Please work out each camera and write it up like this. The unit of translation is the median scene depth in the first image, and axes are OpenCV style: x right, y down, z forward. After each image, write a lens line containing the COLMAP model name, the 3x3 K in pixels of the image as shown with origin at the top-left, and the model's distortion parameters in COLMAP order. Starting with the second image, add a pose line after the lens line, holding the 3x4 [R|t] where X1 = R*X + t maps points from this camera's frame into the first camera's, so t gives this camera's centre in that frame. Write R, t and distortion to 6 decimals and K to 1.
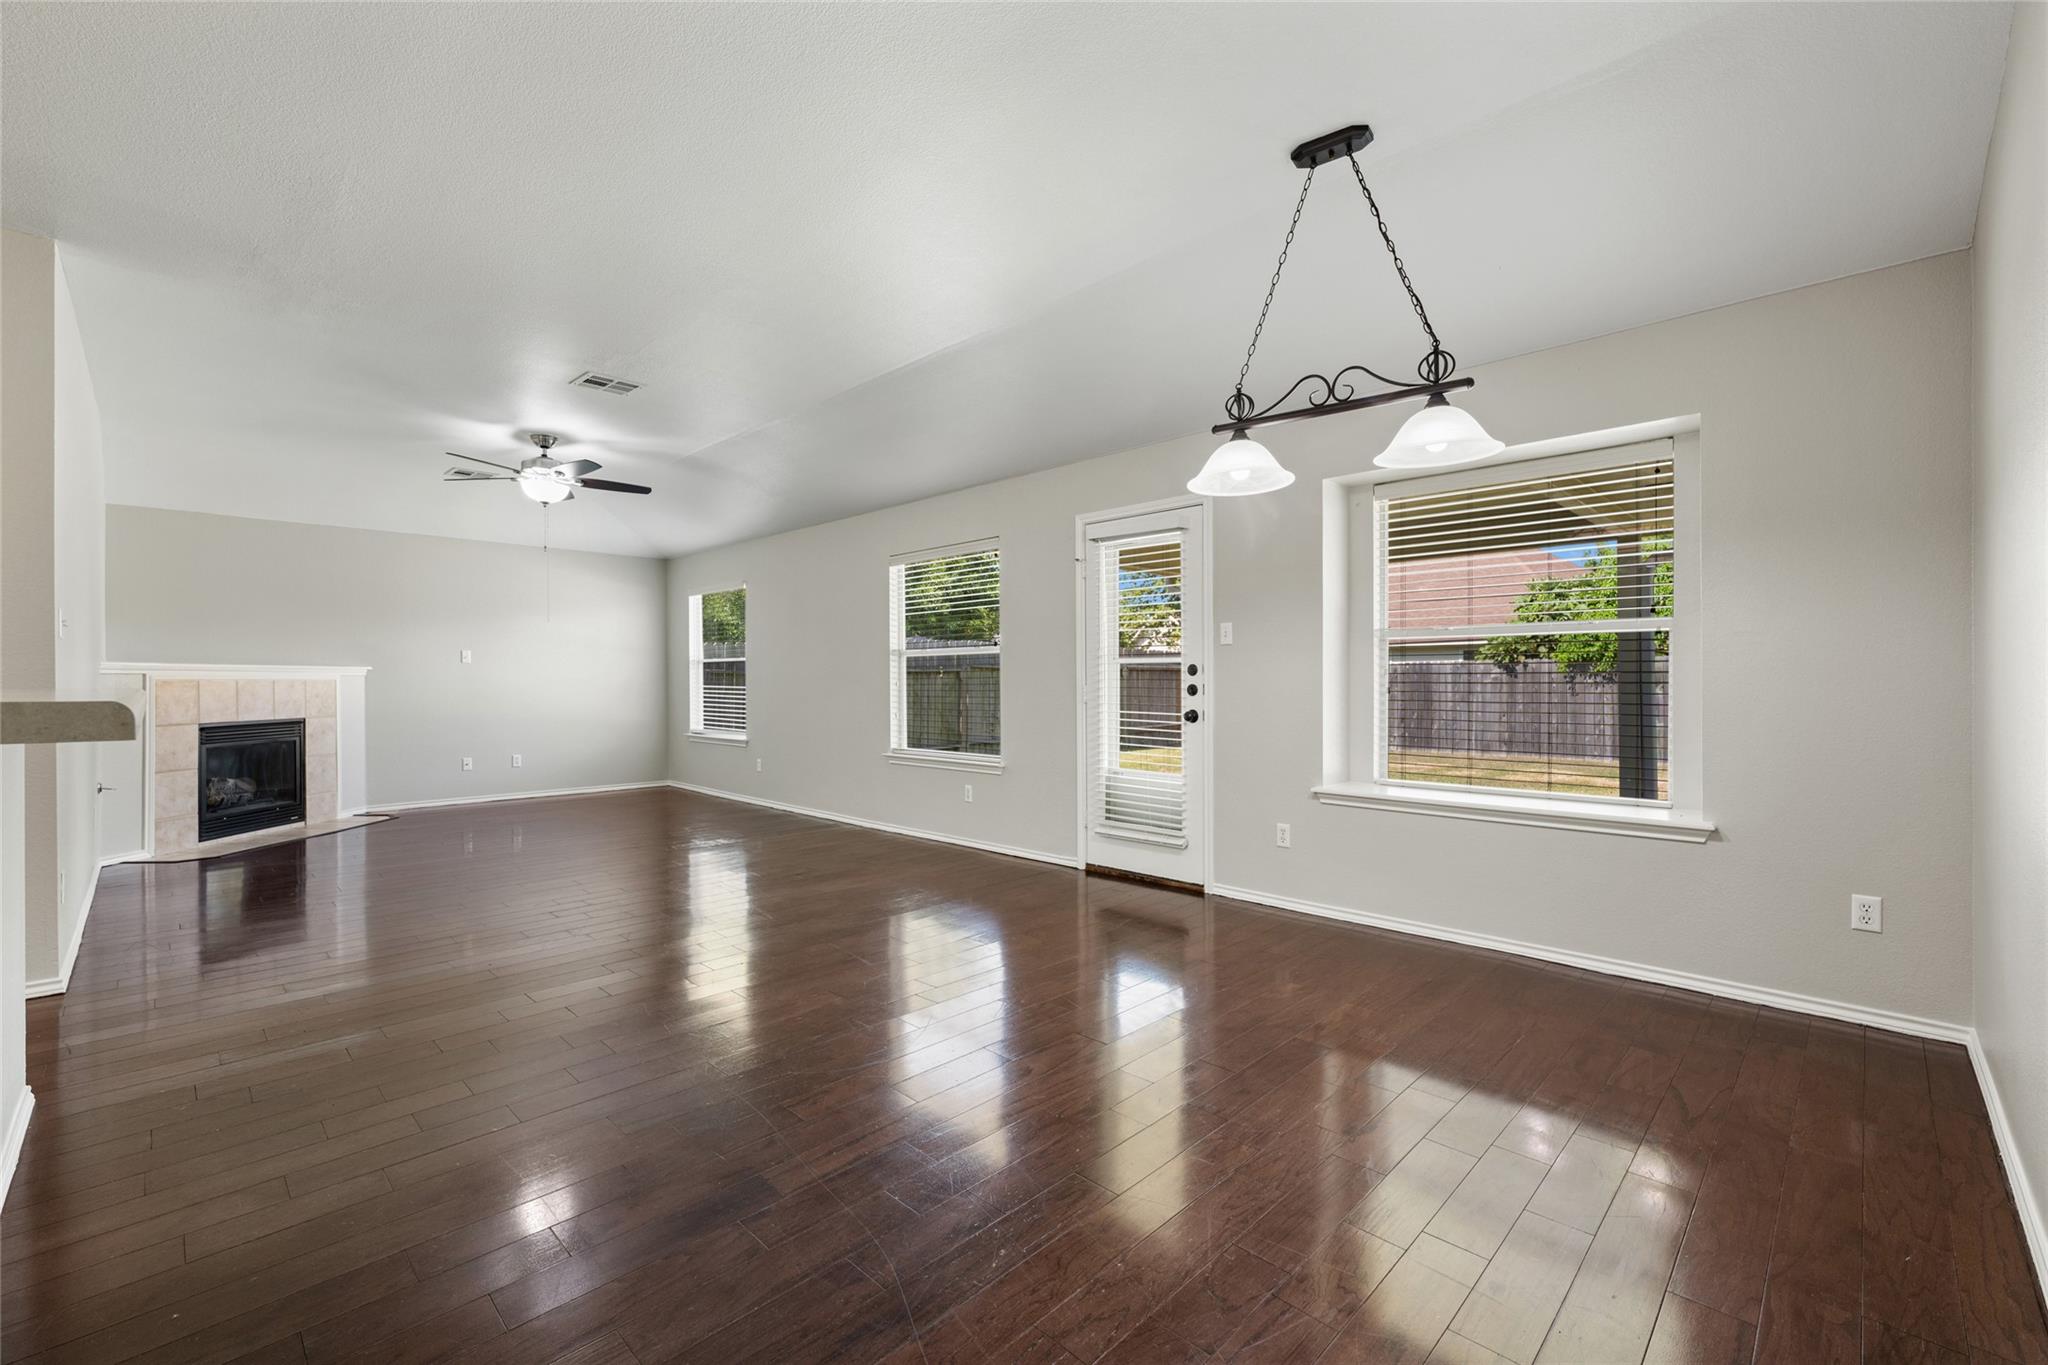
lens RADIAL K [[856.8, 0, 1019.7], [0, 856.8, 674.9], [0, 0, 1]] dist [-0.001583, -0.000139]
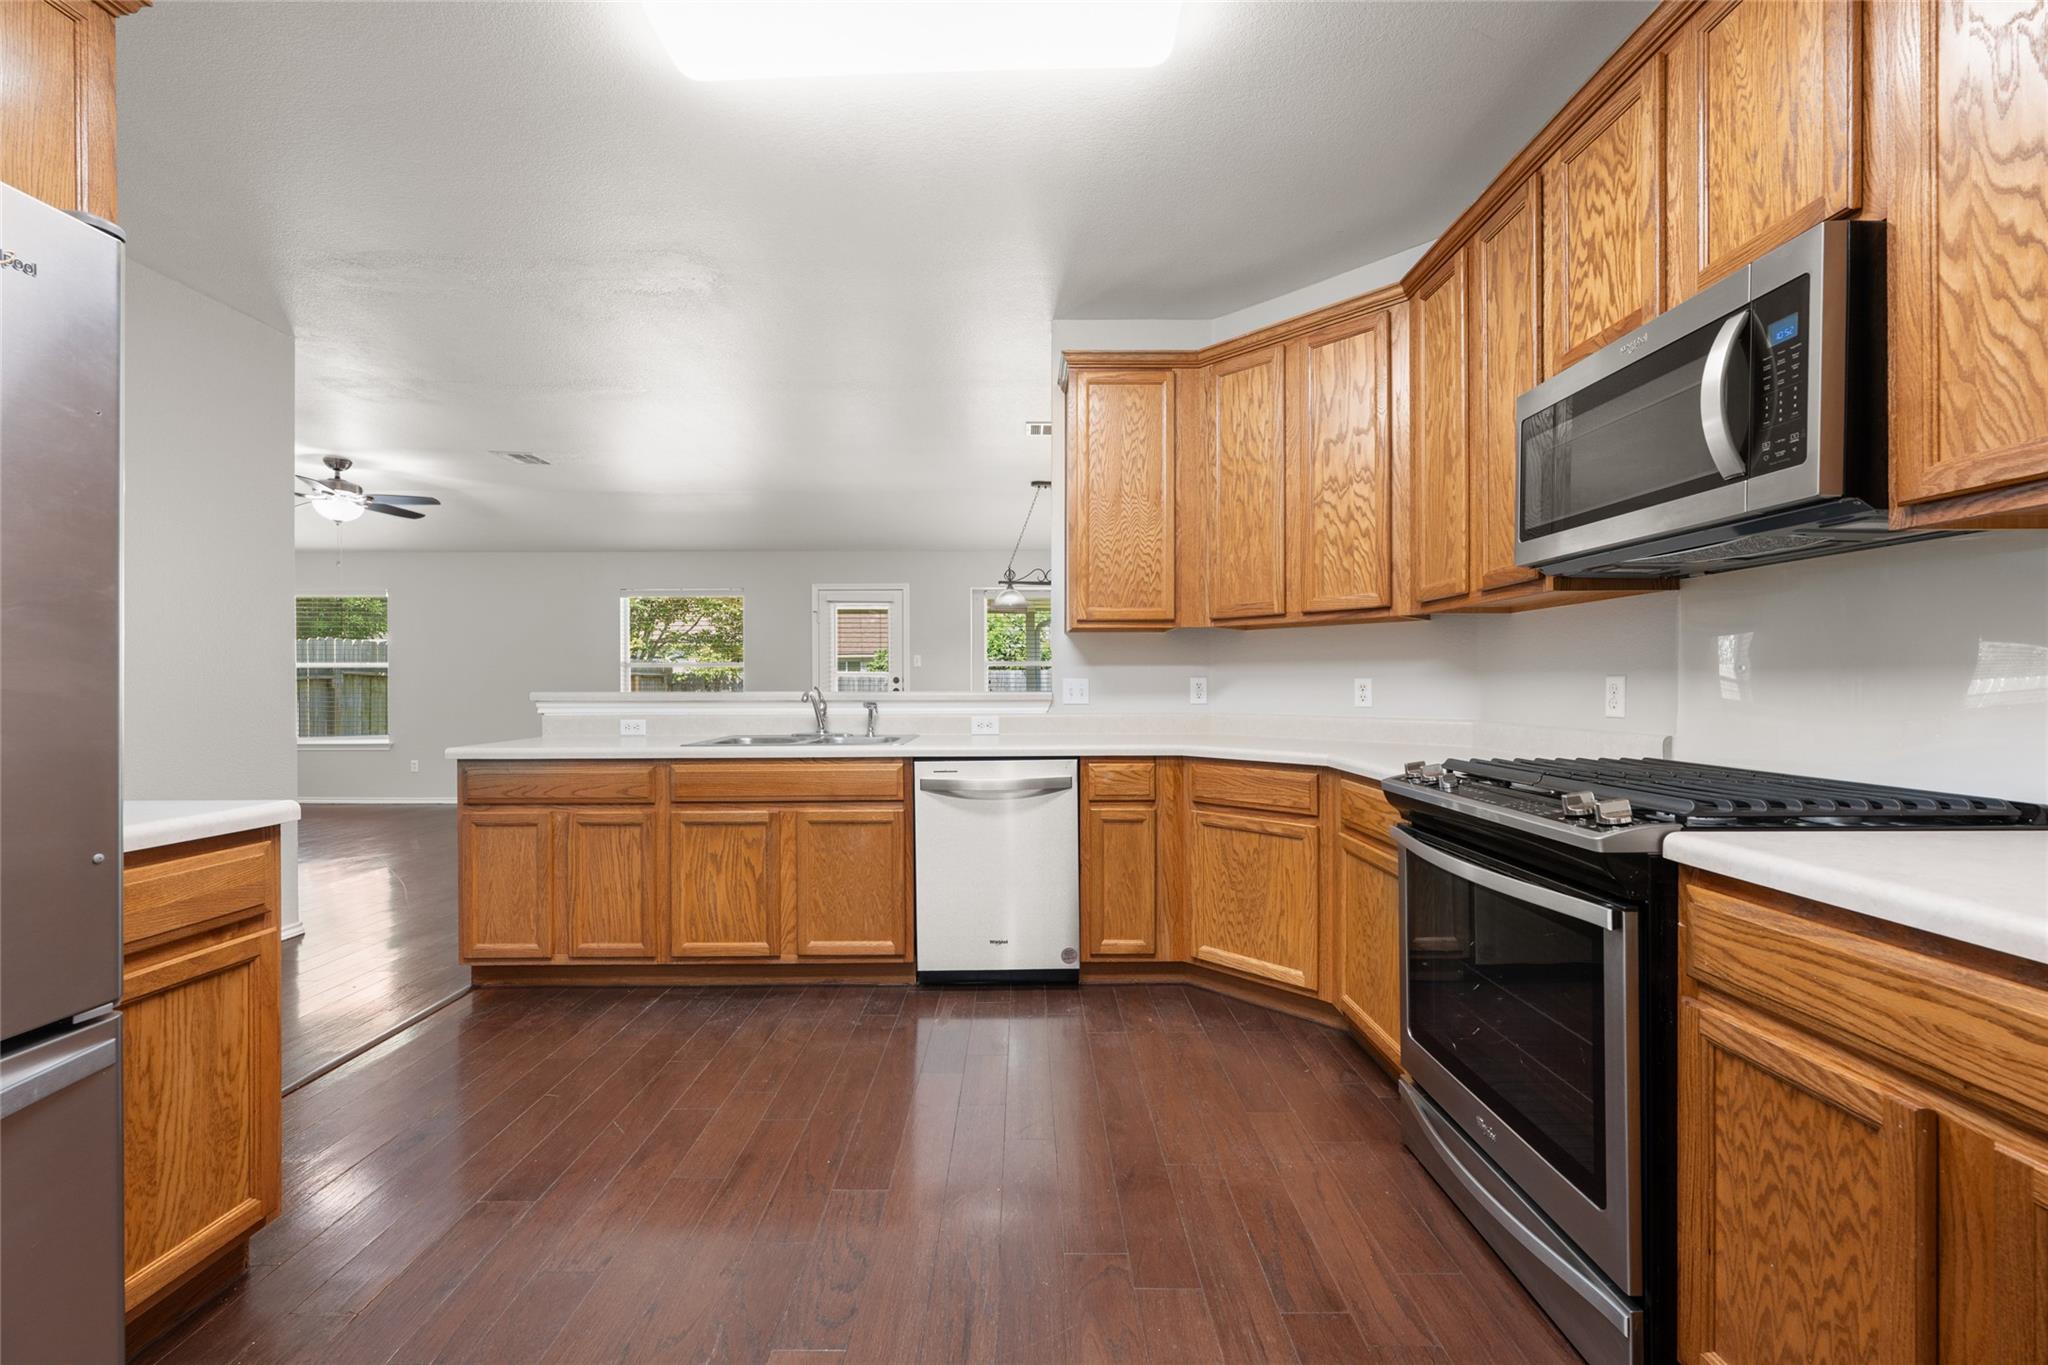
lens RADIAL K [[841.5, 0, 1027.8], [0, 841.5, 685.2], [0, 0, 1]] dist [0.003807, -0.000037]
pose [[0.706946, 0.002838, 0.707261, -0.705008], [-0.002934, 0.999995, -0.001081, 0.005198], [-0.707261, -0.001311, 0.706951, -0.379402]]
